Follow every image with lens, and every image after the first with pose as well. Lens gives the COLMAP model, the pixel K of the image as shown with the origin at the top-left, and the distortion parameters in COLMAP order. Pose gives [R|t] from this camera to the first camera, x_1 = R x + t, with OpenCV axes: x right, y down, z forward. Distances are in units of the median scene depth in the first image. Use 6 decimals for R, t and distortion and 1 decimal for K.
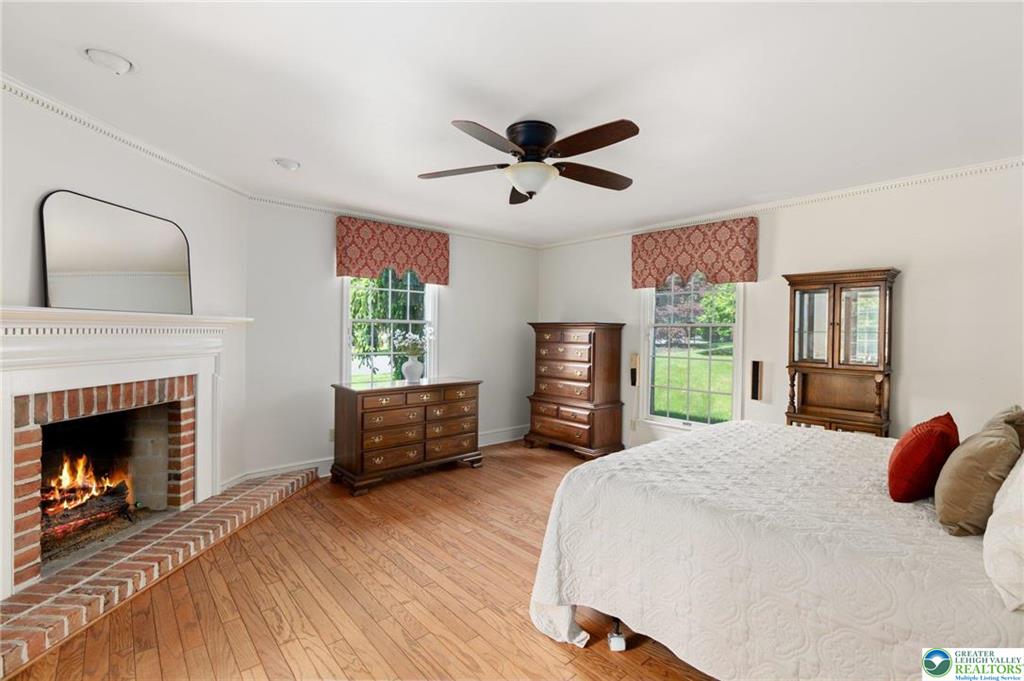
lens RADIAL K [[464.9, 0, 511.4], [0, 464.9, 338.1], [0, 0, 1]] dist [-0.010519, 0.001027]
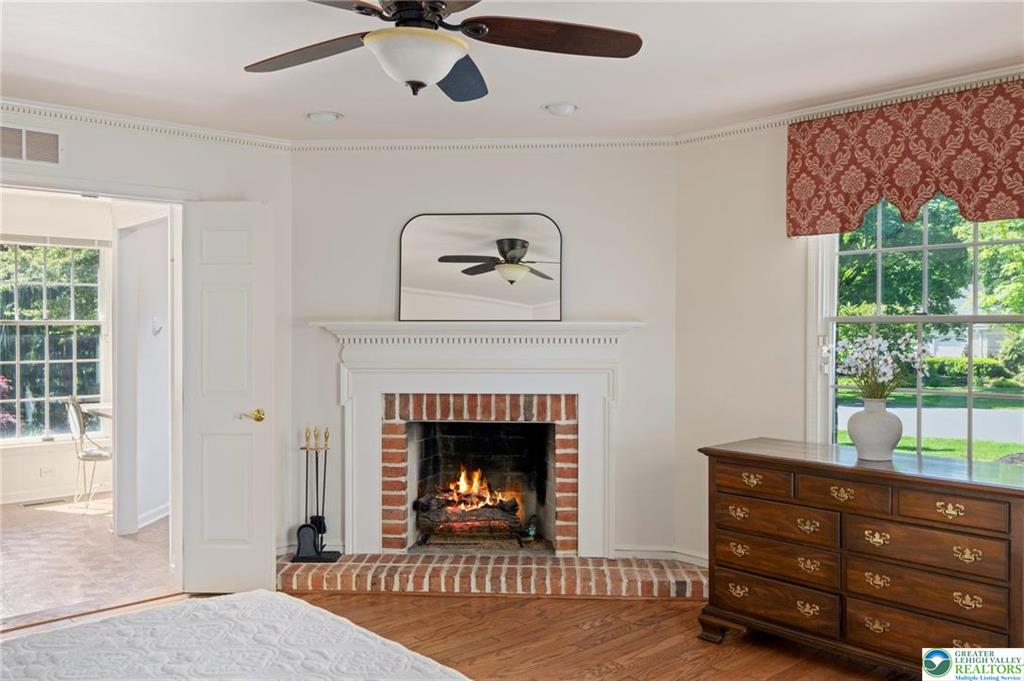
lens RADIAL K [[846.3, 0, 511.5], [0, 846.3, 339.1], [0, 0, 1]] dist [0.004276, 0.000806]
pose [[-0.005748, -0.001650, -0.999982, 0.898032], [-0.014807, 0.999889, -0.001564, -0.015485], [0.999874, 0.014798, -0.005771, 1.022544]]
